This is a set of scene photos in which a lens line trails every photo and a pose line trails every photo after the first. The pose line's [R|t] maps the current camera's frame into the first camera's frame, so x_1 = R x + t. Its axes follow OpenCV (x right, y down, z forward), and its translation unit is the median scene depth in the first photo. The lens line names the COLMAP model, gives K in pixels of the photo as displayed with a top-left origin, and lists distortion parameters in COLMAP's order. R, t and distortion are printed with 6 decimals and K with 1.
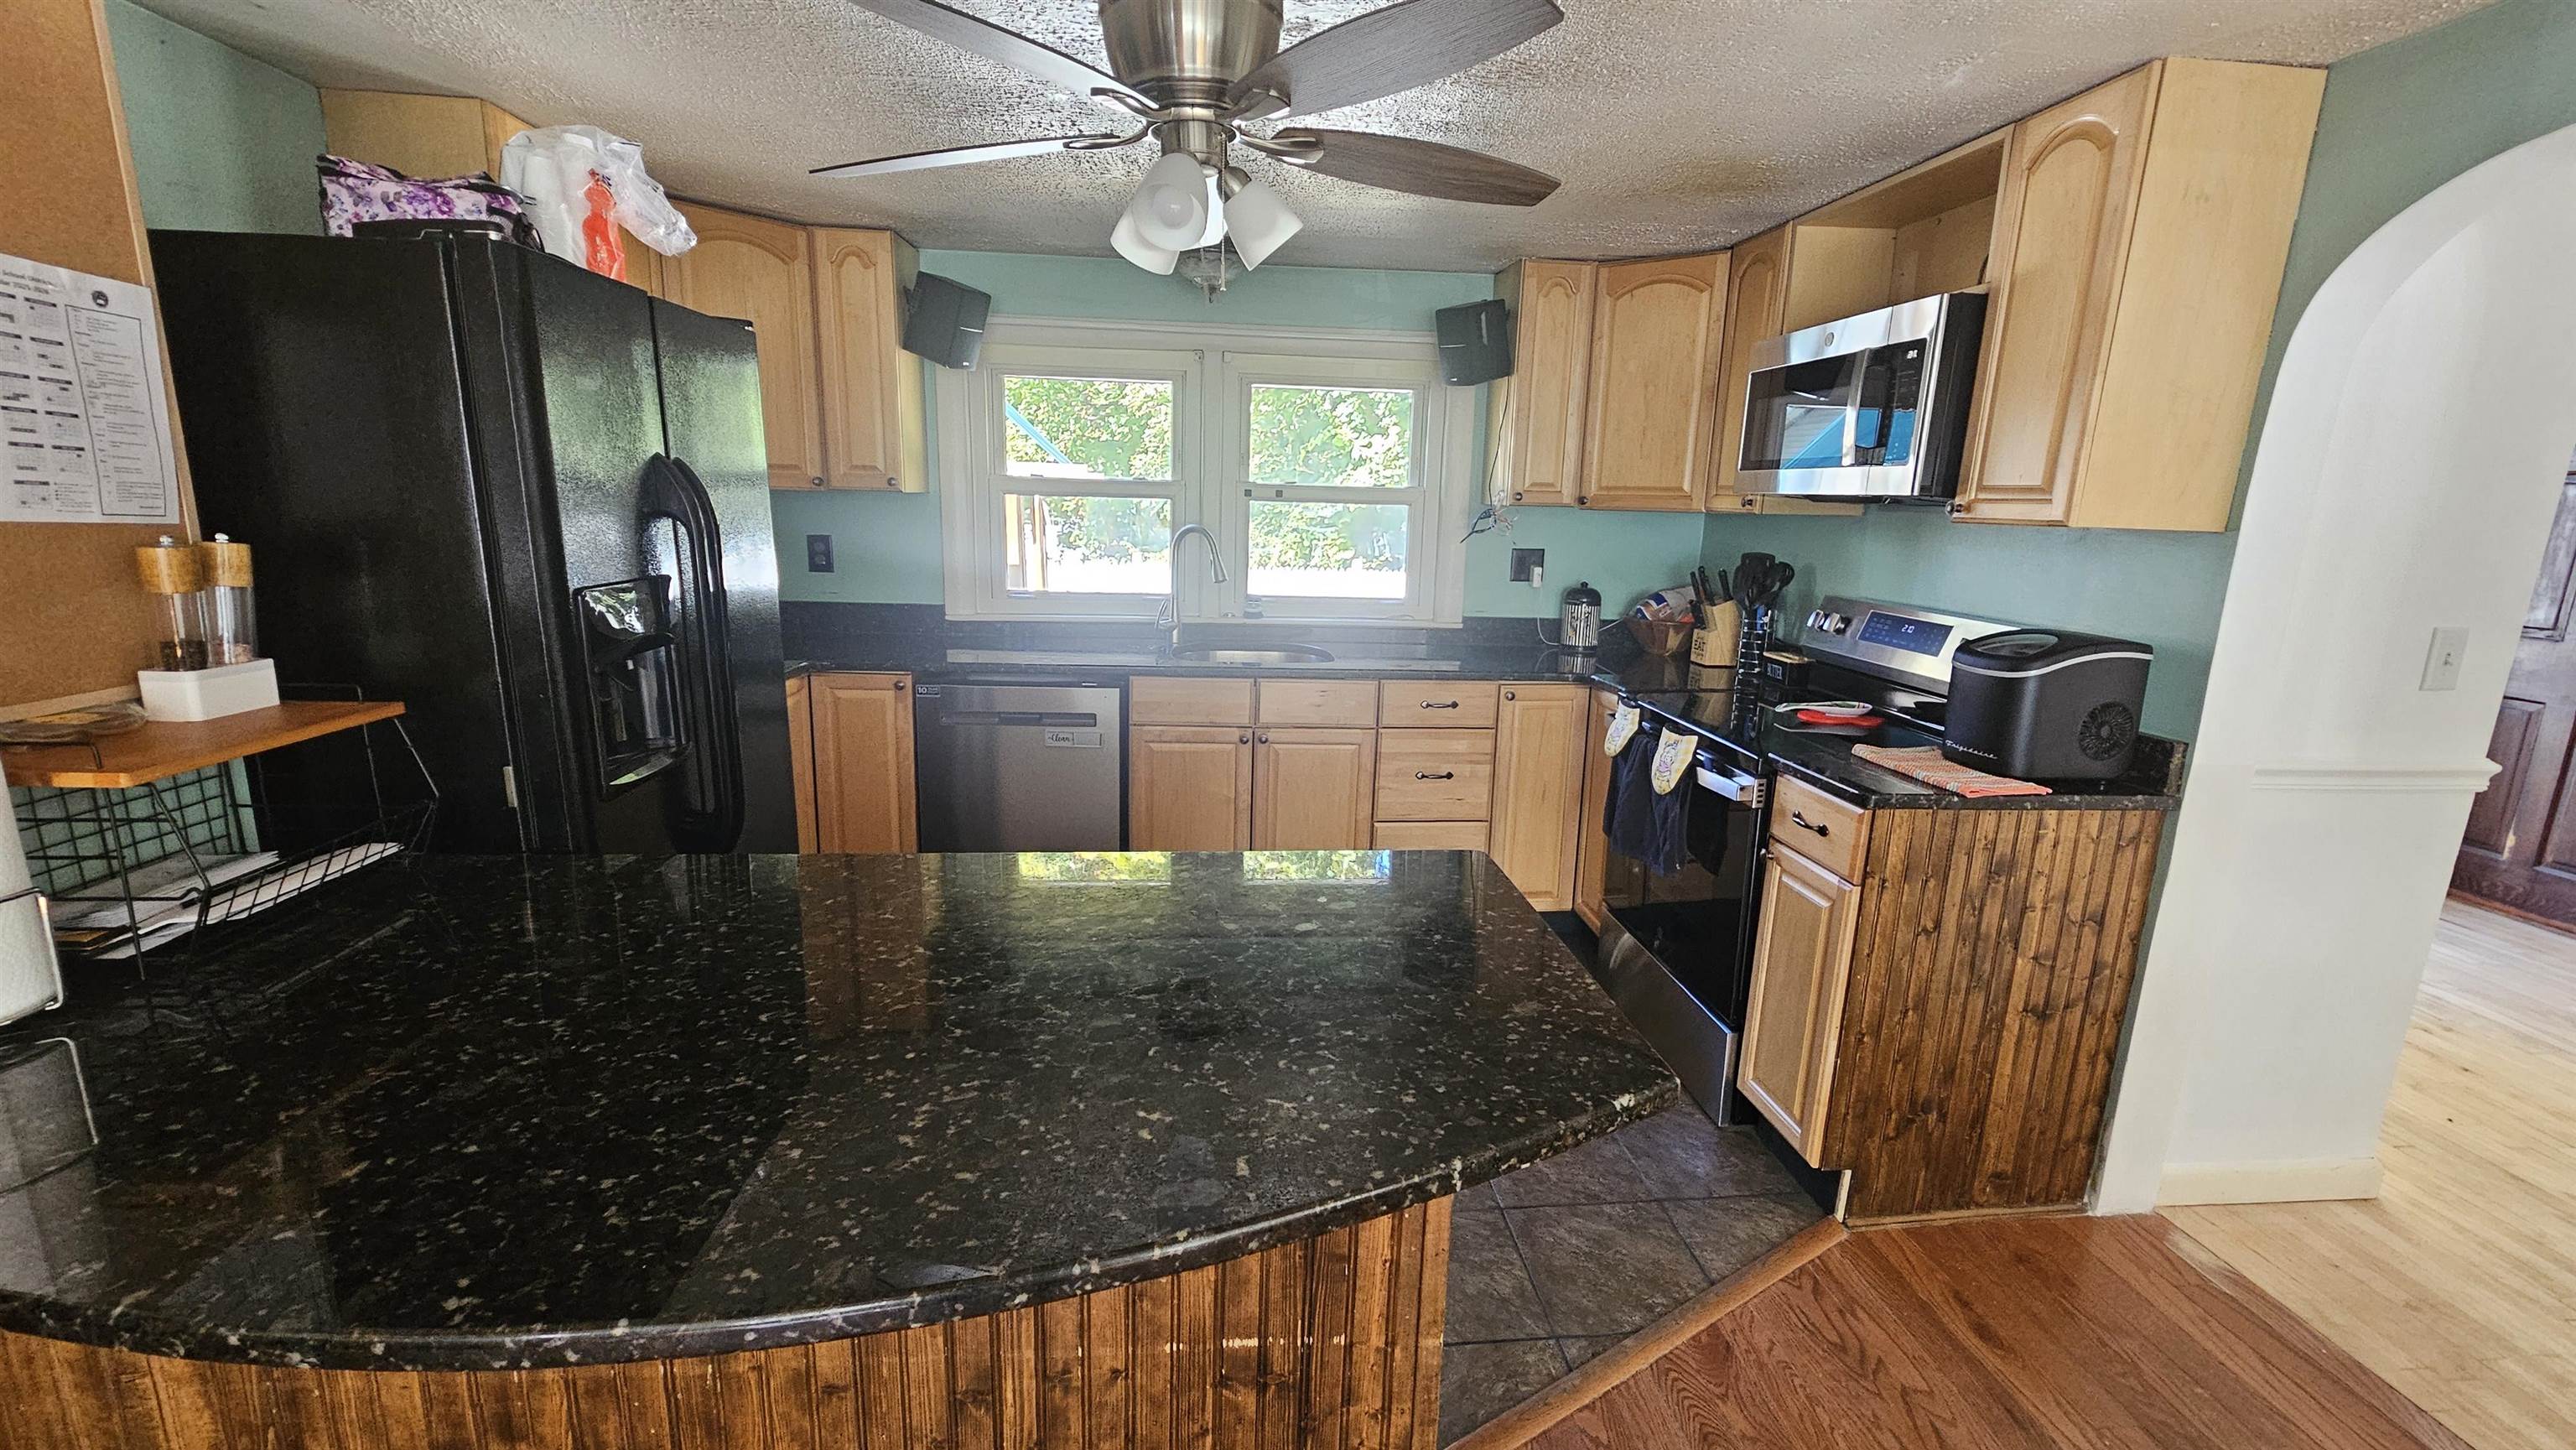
lens RADIAL K [[1055.9, 0, 1289.2], [0, 1055.9, 729.6], [0, 0, 1]] dist [-0.002902, -0.000061]
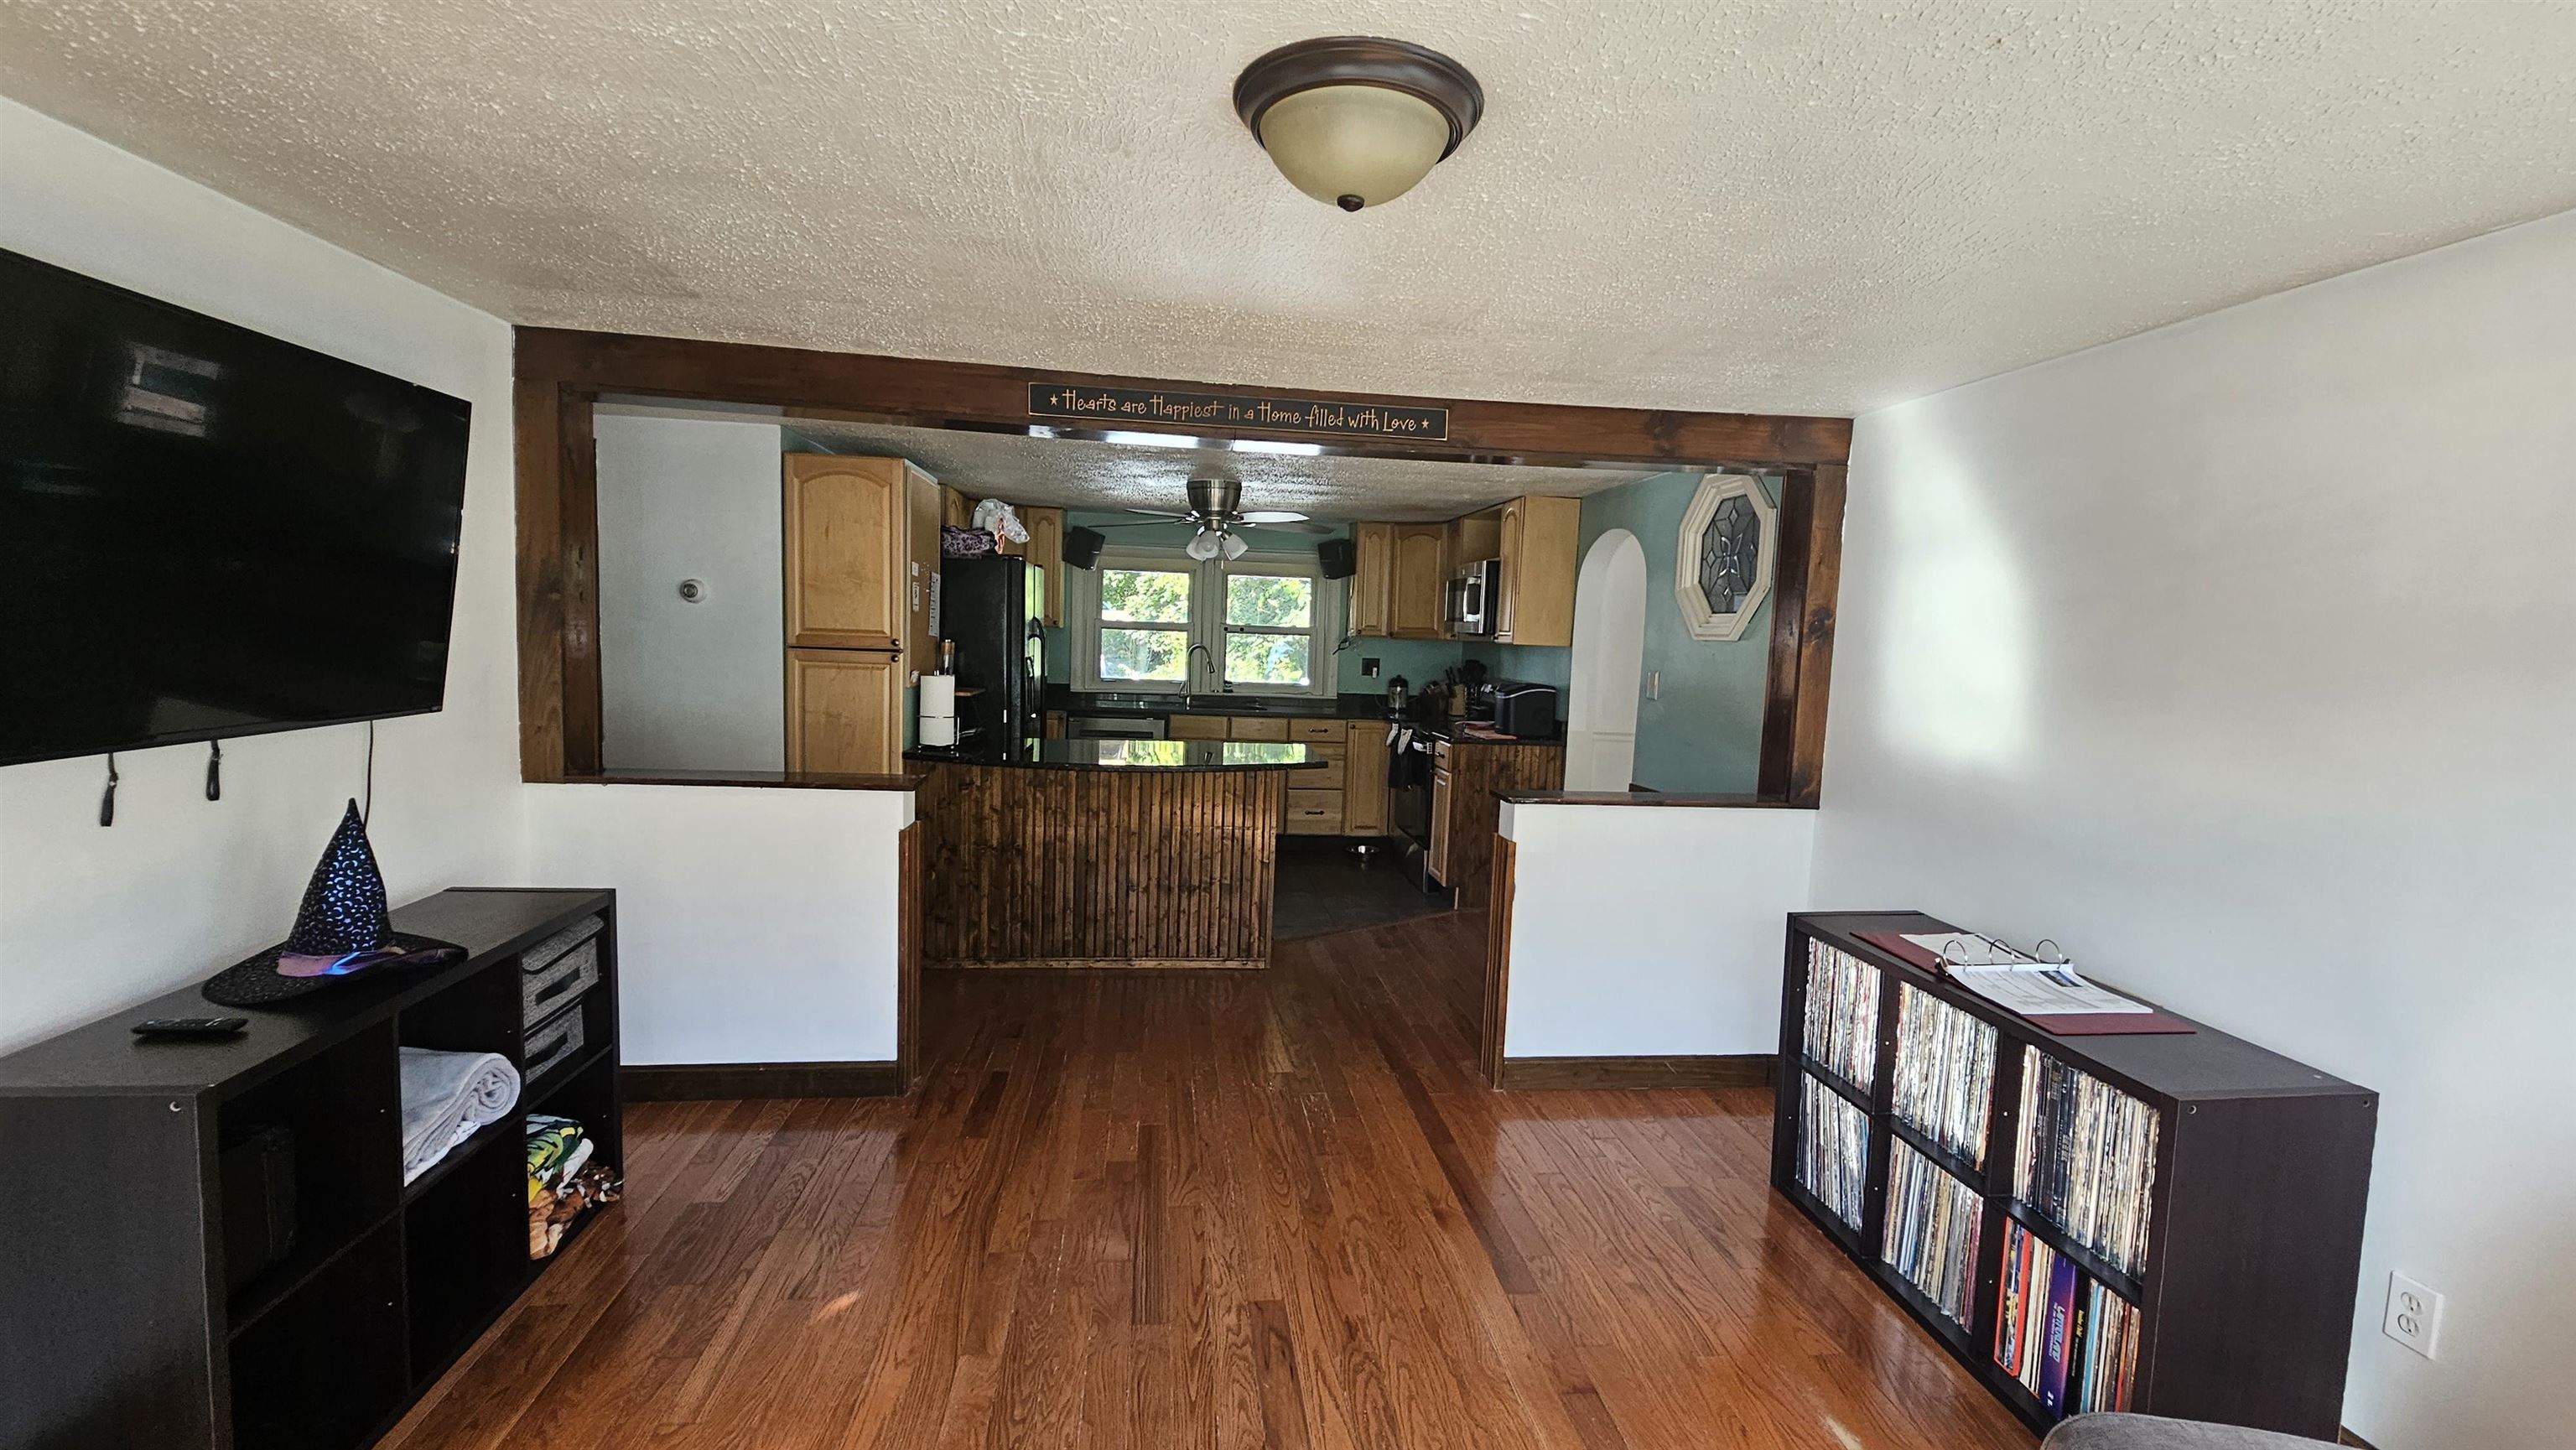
lens RADIAL K [[1055.9, 0, 1290.7], [0, 1055.9, 717.4], [0, 0, 1]] dist [-0.002902, -0.000061]
pose [[0.999521, 0.005699, 0.030435, 0.031368], [-0.001560, 0.990940, -0.134297, 0.289018], [-0.030924, 0.134185, 0.990474, -1.324847]]
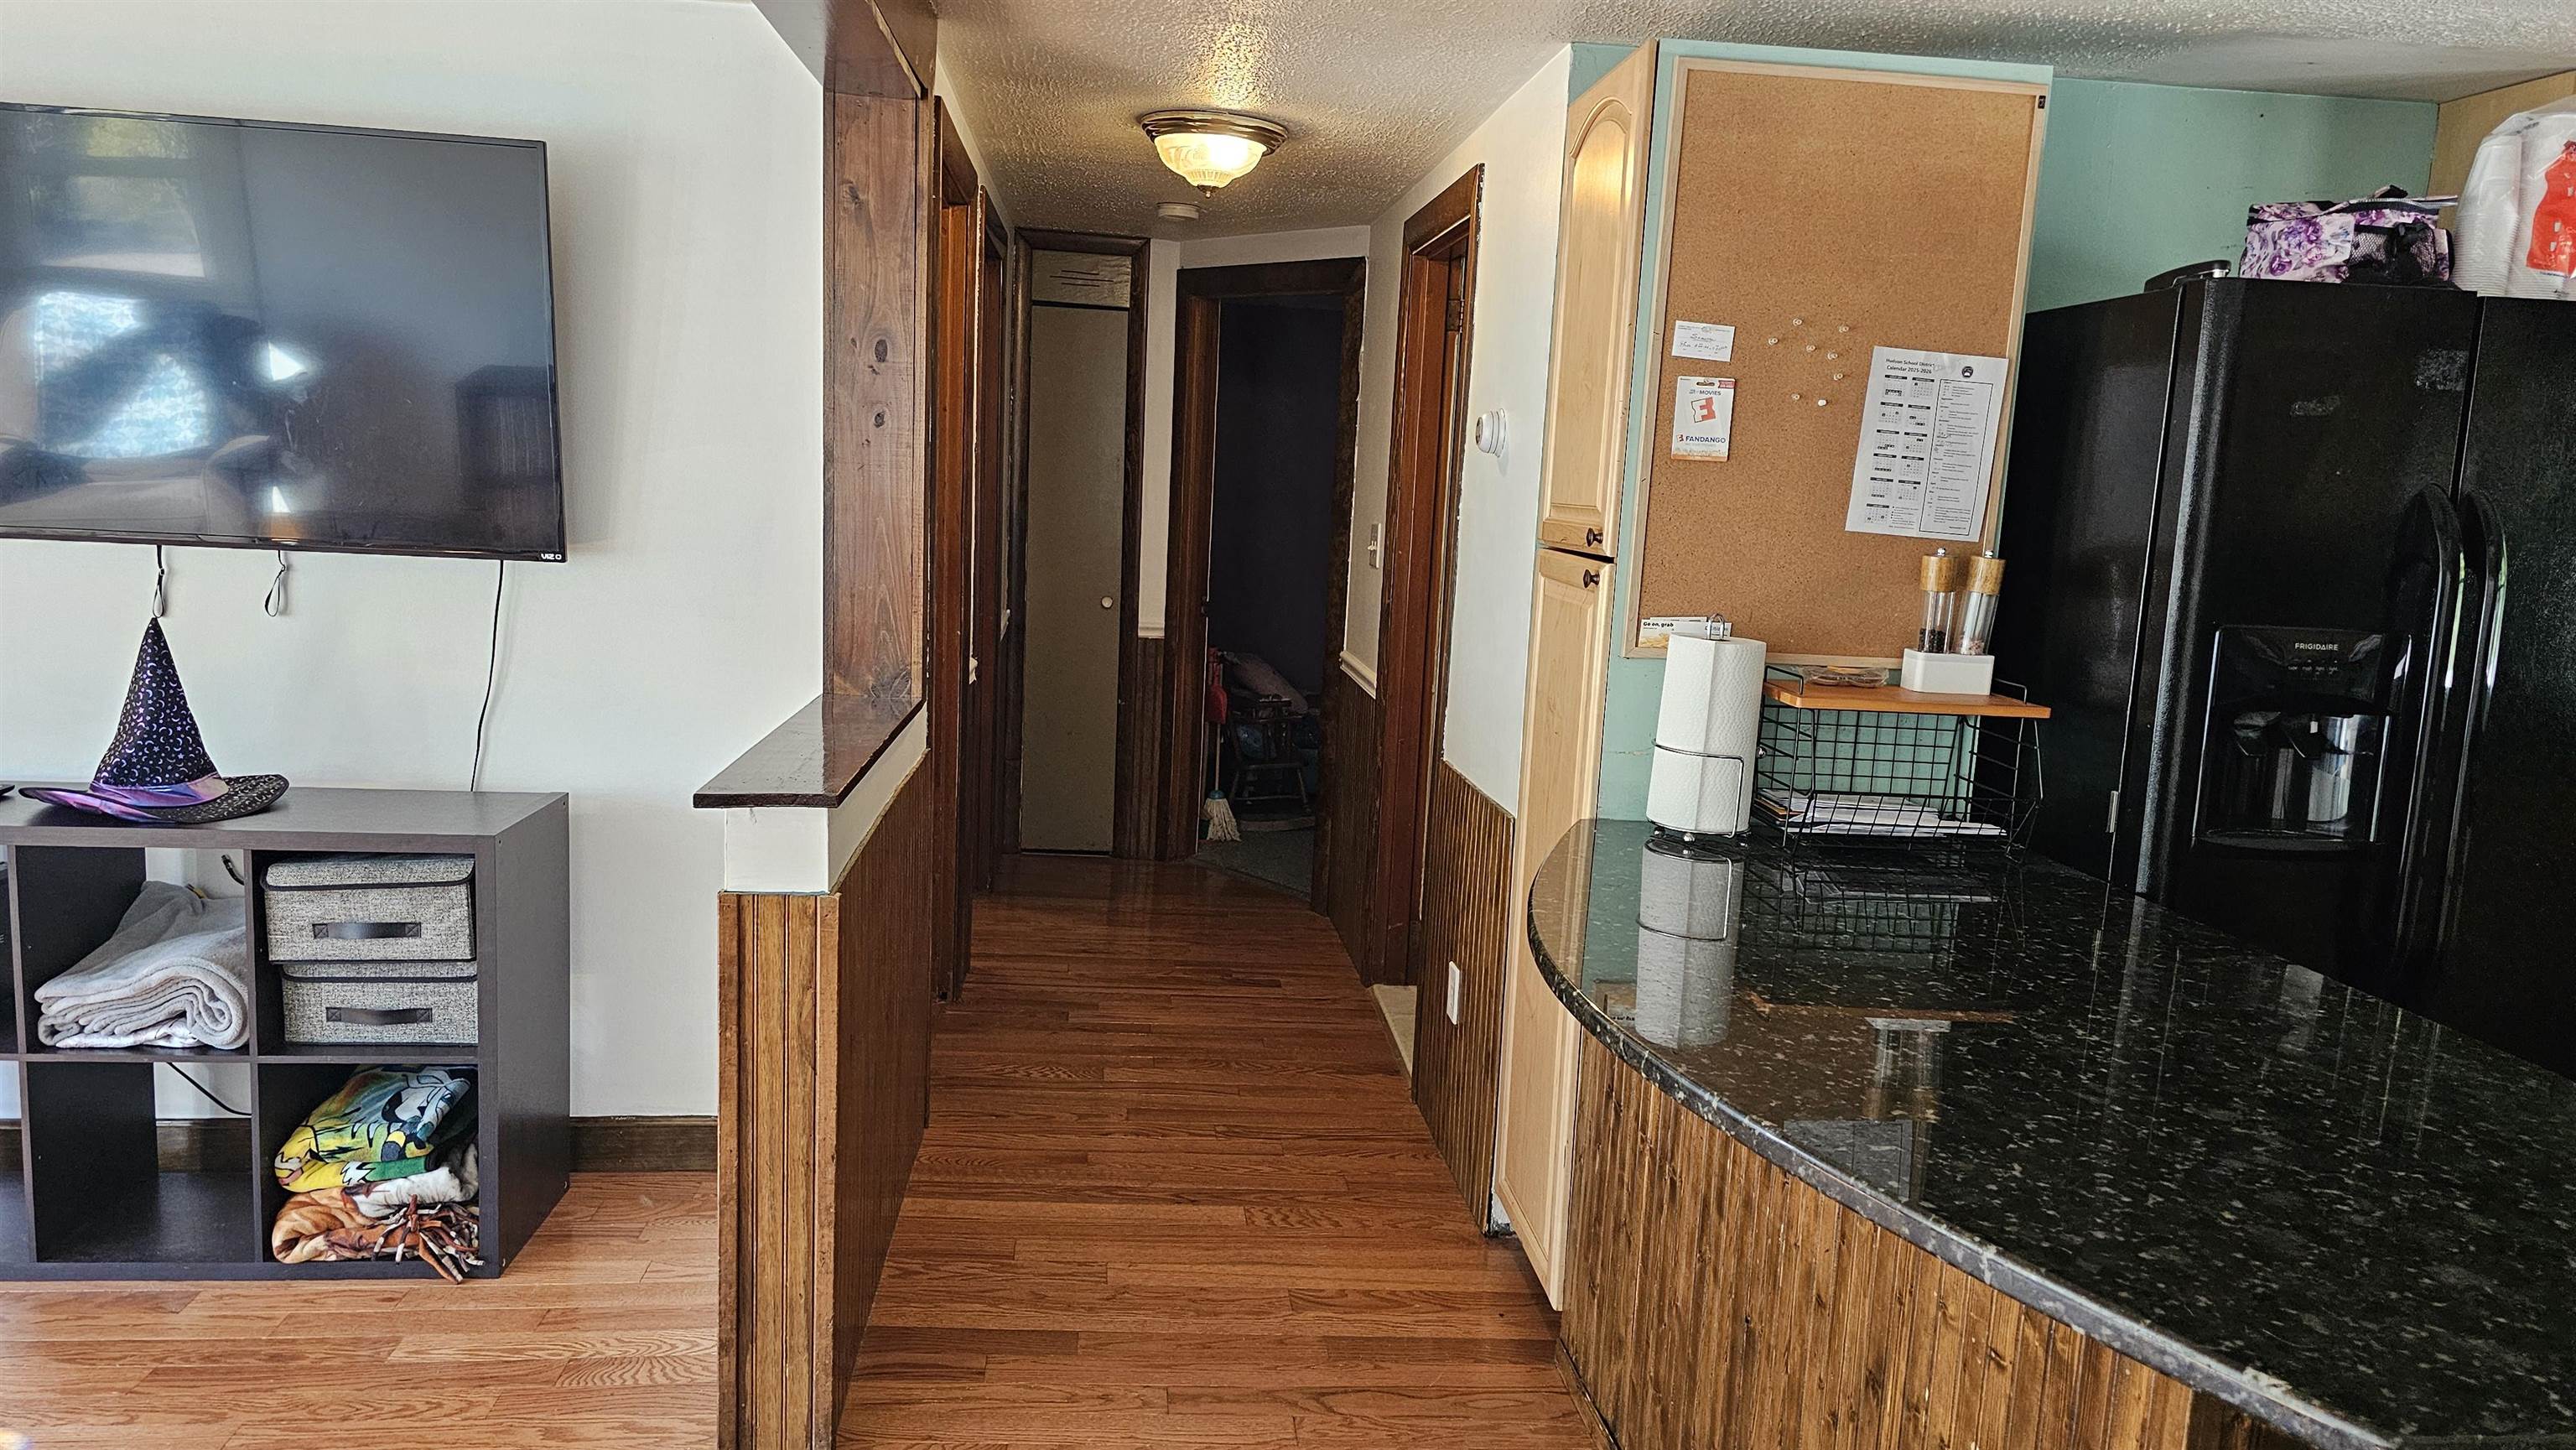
lens RADIAL K [[1719.8, 0, 1280.4], [0, 1719.8, 722.1], [0, 0, 1]] dist [0.047137, -0.000461]
pose [[0.004608, 0.117773, -0.993030, 0.498044], [-0.267601, 0.956968, 0.112254, -0.000614], [0.963519, 0.265219, 0.035926, 0.092976]]
